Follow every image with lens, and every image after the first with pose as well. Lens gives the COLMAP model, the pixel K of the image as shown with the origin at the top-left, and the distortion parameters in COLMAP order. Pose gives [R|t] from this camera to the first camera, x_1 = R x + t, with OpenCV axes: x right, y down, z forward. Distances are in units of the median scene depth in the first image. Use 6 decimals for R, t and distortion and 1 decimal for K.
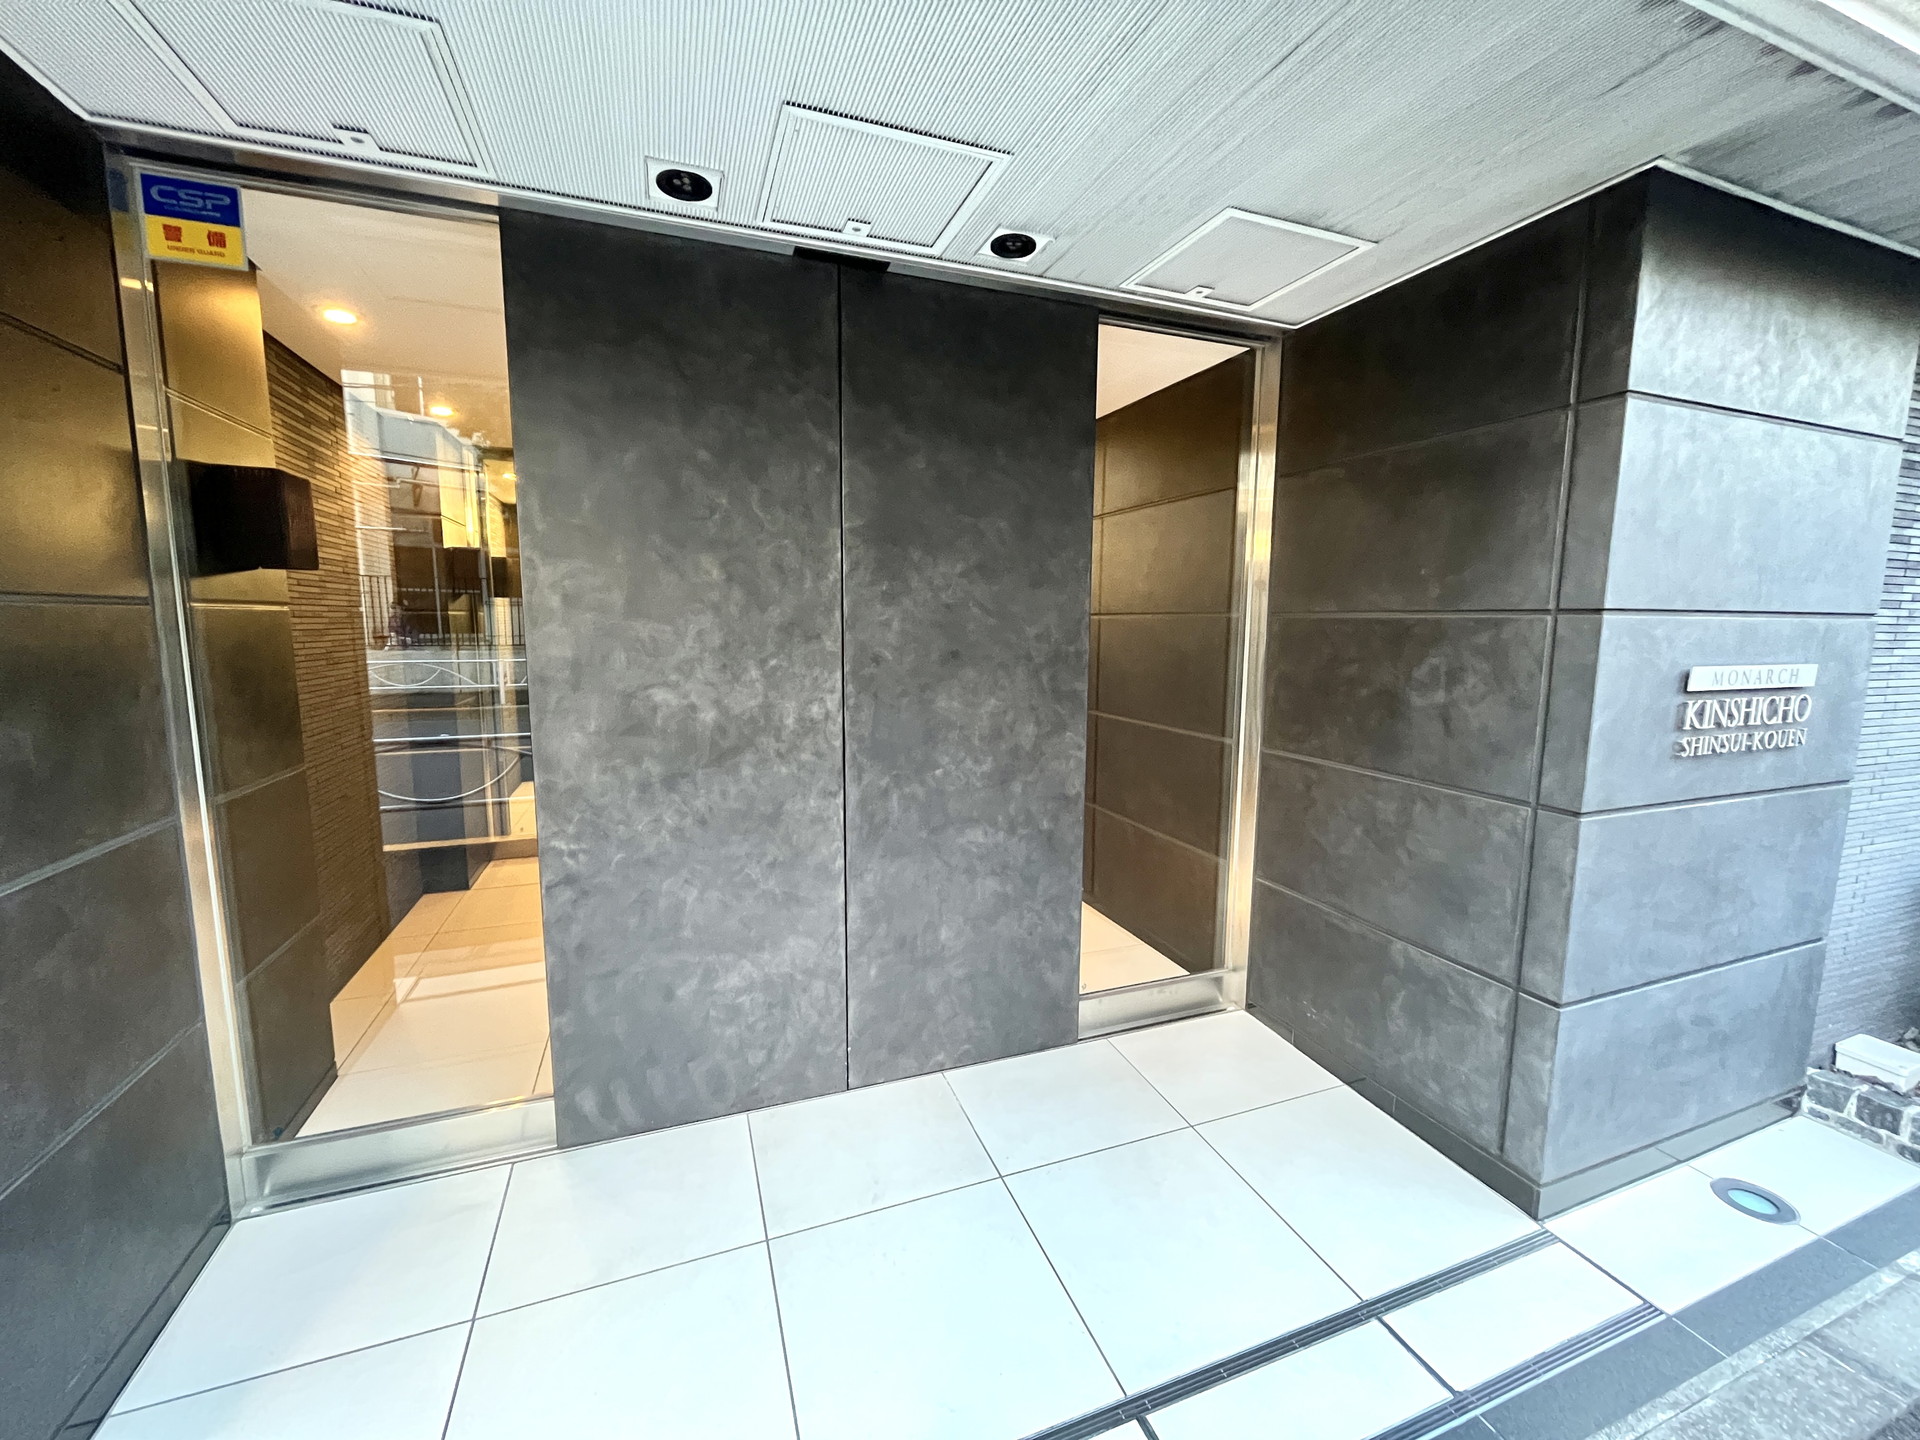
lens RADIAL K [[772.2, 0, 959.7], [0, 772.2, 720.5], [0, 0, 1]] dist [0.000257, 0.000029]
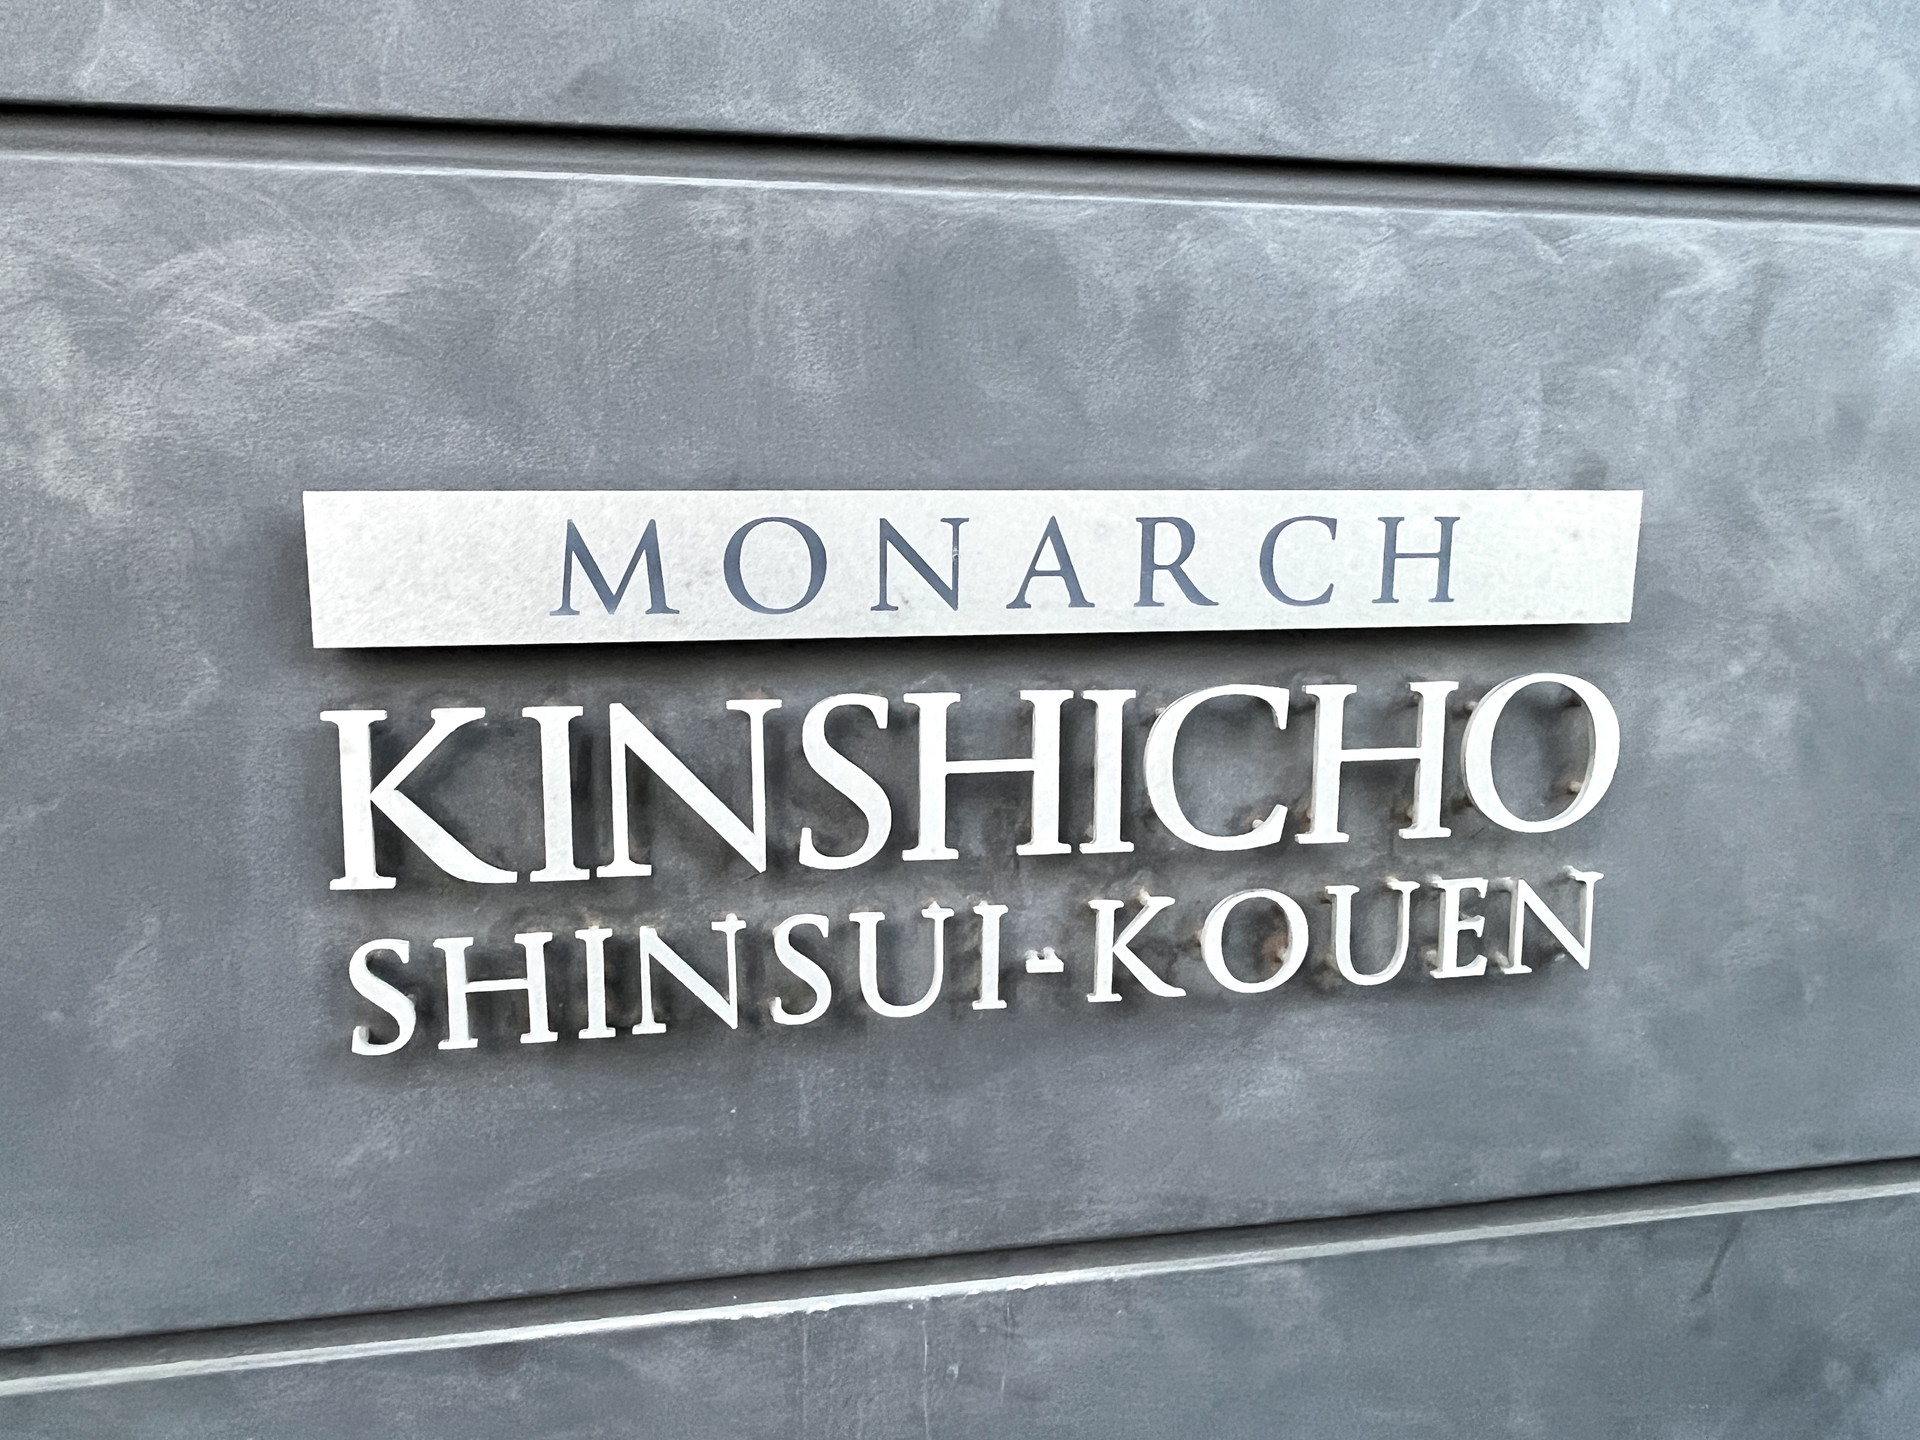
lens RADIAL K [[1402.3, 0, 959.8], [0, 1402.3, 718.3], [0, 0, 1]] dist [0.000986, -0.000833]
pose [[0.985189, 0.020734, -0.170216, 1.051551], [-0.017831, 0.999669, 0.018568, -0.028748], [0.170545, -0.015258, 0.985232, 0.698522]]
